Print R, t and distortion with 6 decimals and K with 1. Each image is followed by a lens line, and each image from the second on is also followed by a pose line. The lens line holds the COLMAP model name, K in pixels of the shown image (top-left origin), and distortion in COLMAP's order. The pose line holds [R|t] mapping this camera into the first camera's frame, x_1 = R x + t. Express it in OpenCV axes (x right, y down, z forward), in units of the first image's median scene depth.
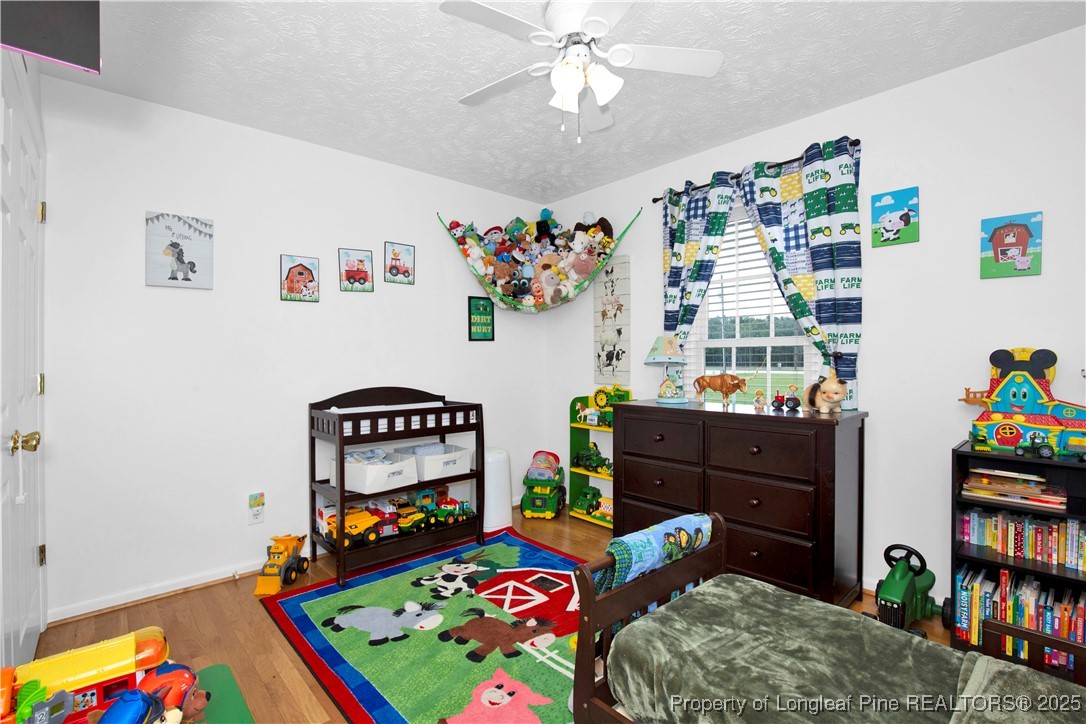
lens RADIAL K [[518.2, 0, 527.6], [0, 518.2, 362.2], [0, 0, 1]] dist [-0.028160, 0.000087]
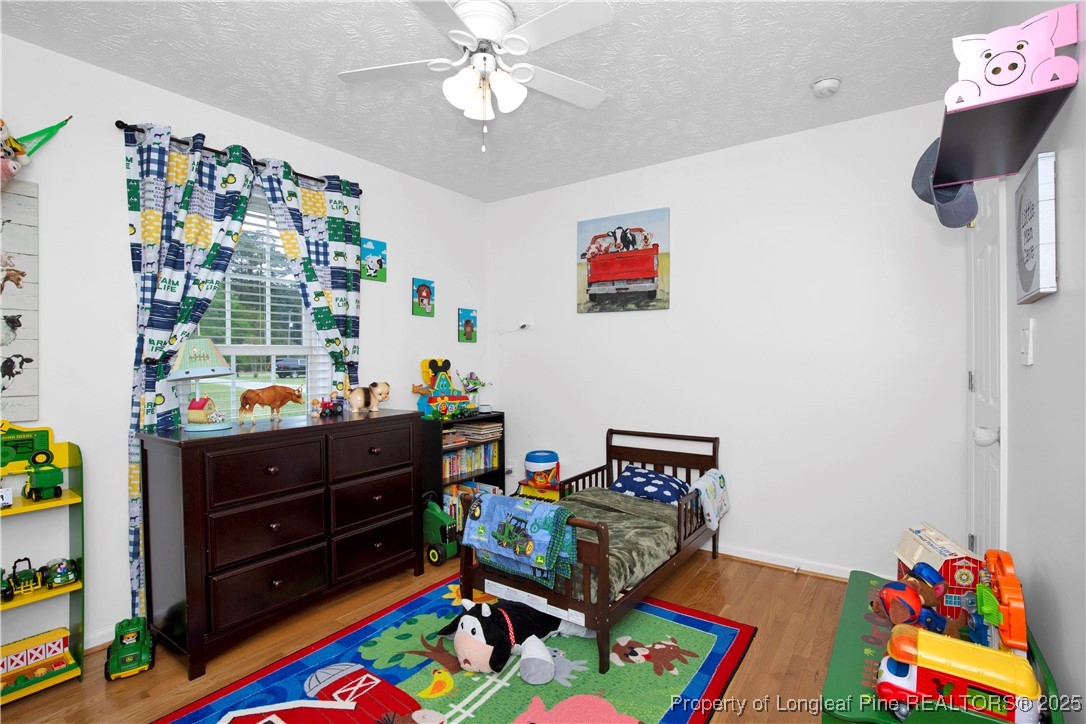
lens RADIAL K [[518.2, 0, 527.6], [0, 518.2, 362.2], [0, 0, 1]] dist [-0.028160, 0.000087]
pose [[-0.234283, -0.006790, 0.972145, -0.635120], [0.011865, 0.999881, 0.009843, -0.023130], [-0.972096, 0.013841, -0.234174, 0.856488]]
